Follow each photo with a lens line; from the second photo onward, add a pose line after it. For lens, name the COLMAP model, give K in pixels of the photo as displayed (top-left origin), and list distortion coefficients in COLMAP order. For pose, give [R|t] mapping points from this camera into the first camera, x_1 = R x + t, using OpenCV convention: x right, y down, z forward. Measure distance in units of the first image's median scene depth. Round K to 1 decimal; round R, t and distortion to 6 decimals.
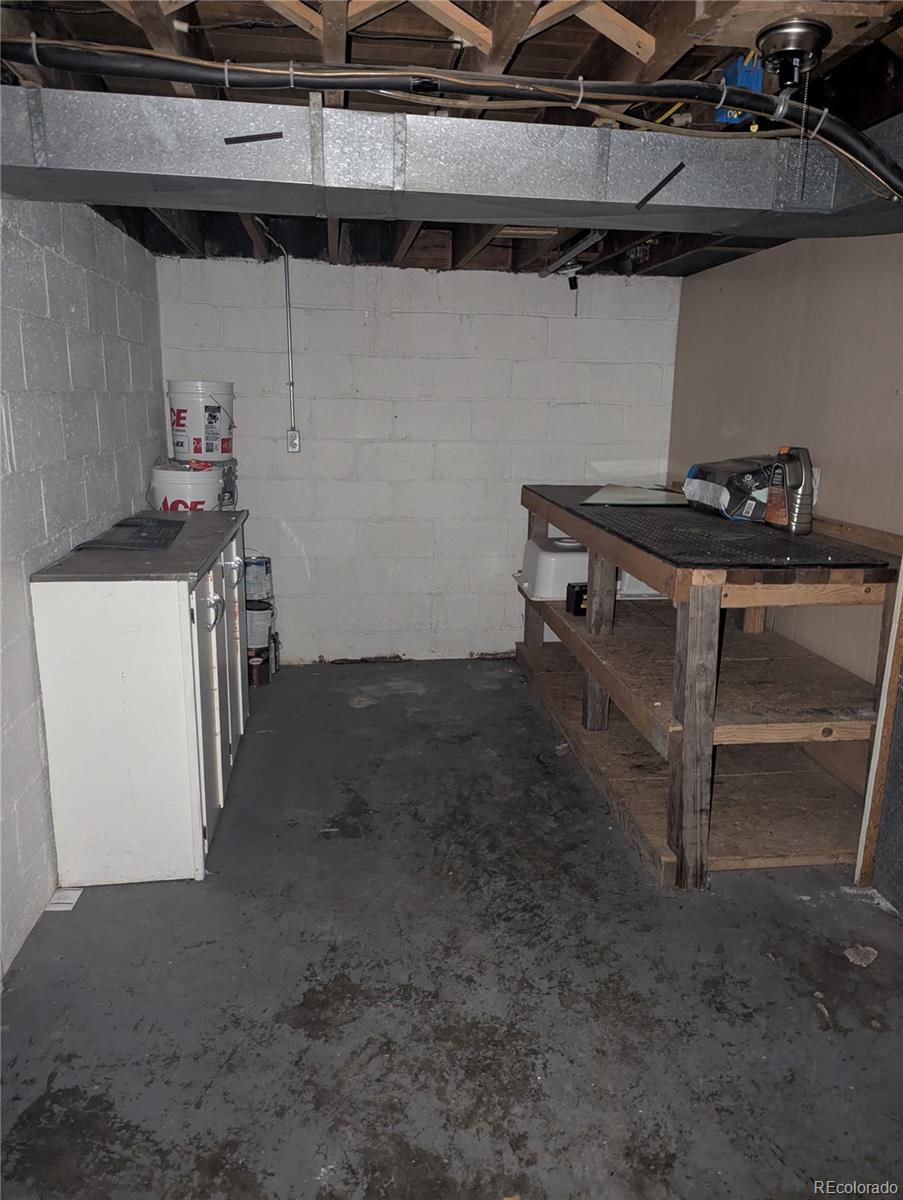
lens RADIAL K [[849.9, 0, 454.1], [0, 849.9, 595.3], [0, 0, 1]] dist [0.003554, 0.000175]
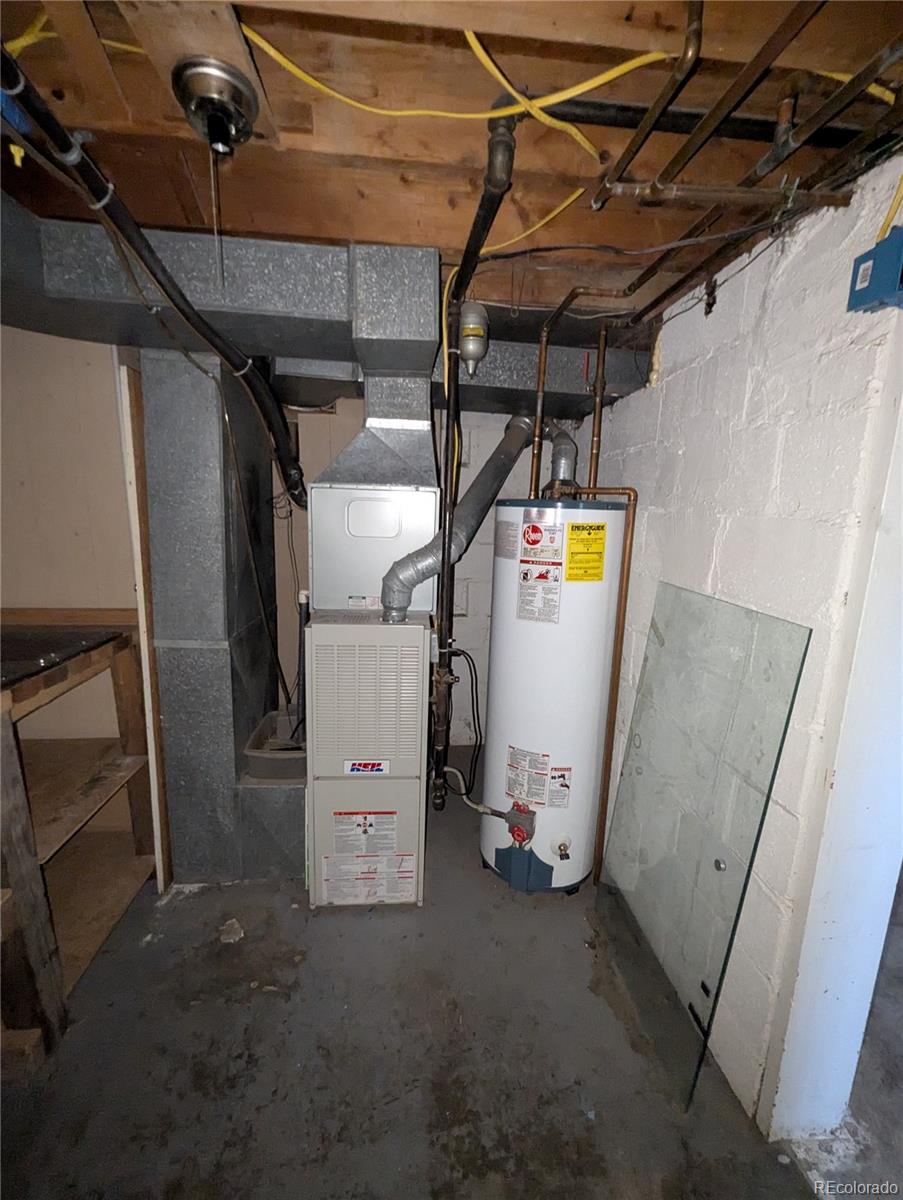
lens RADIAL K [[500.4, 0, 454.7], [0, 500.4, 600.4], [0, 0, 1]] dist [-0.000387, -0.000158]
pose [[0.029355, -0.201276, 0.979095, -0.142742], [0.194878, 0.961873, 0.191893, -0.130530], [-0.980388, 0.185171, 0.067460, 0.538577]]
